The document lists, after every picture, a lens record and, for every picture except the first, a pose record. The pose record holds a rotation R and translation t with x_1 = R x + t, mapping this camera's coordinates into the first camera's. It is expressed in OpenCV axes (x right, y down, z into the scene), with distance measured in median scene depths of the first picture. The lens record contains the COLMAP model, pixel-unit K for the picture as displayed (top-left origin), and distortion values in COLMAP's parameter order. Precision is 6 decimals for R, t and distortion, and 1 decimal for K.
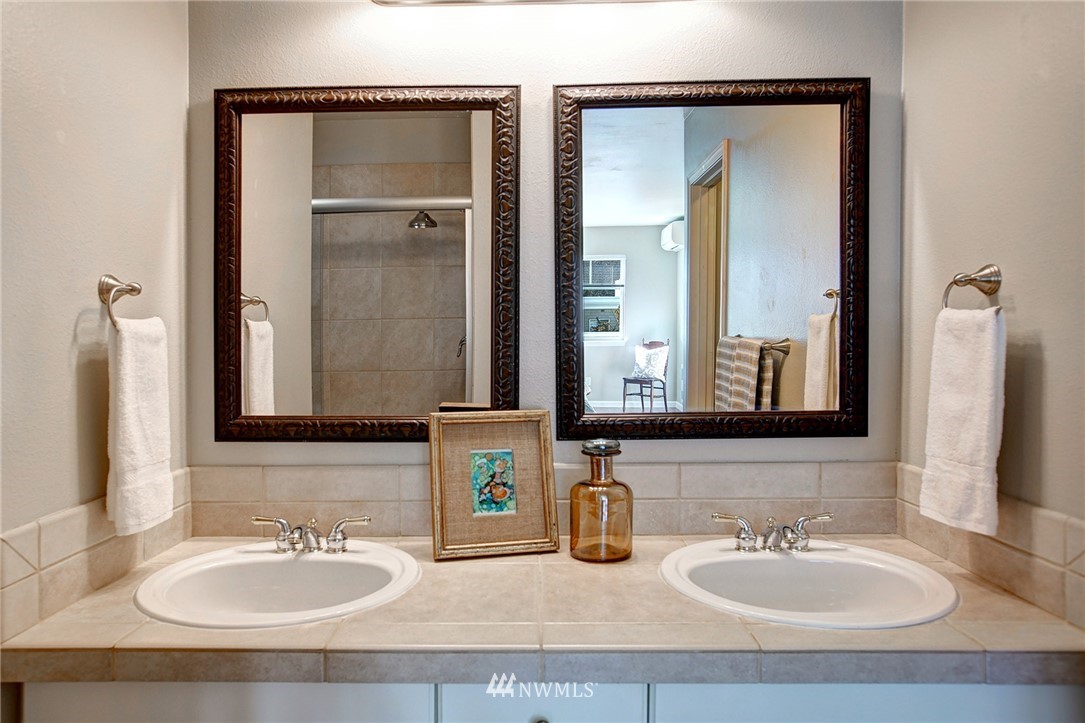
lens RADIAL K [[681.2, 0, 542.5], [0, 681.2, 361.5], [0, 0, 1]] dist [-0.026943, 0.001003]
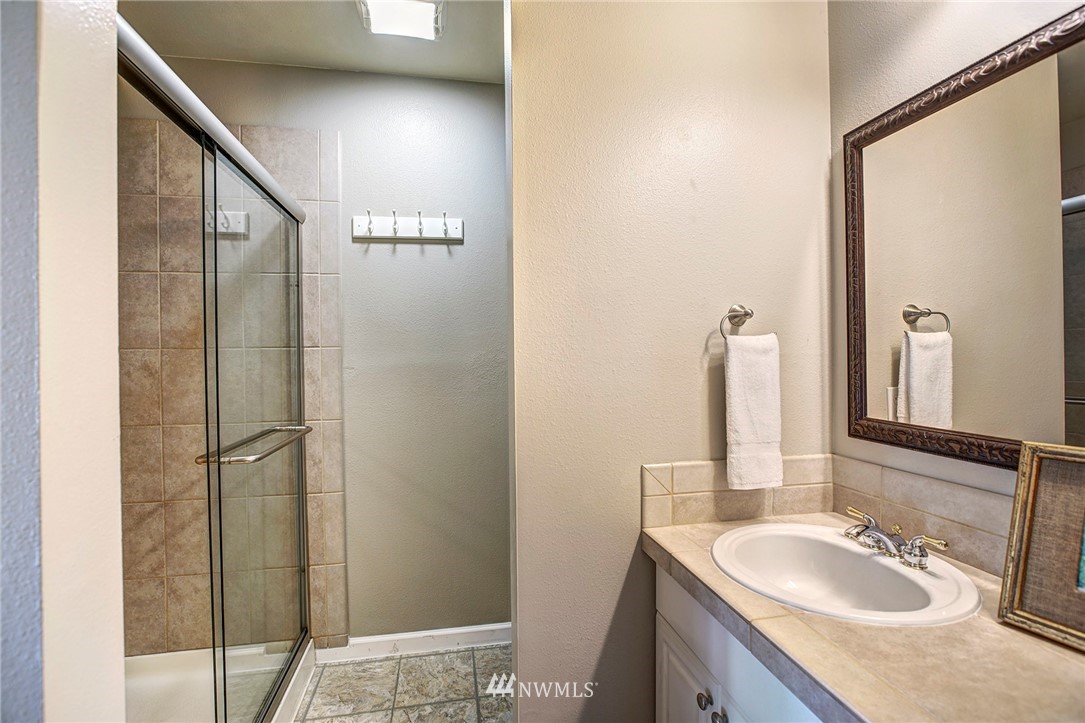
lens RADIAL K [[523.6, 0, 559.8], [0, 523.6, 373.4], [0, 0, 1]] dist [-0.001586, 0.000984]
pose [[0.248233, 0.039753, -0.967884, 0.325597], [-0.026587, 0.999061, 0.034215, -0.011527], [0.968335, 0.017240, 0.249057, 0.347726]]
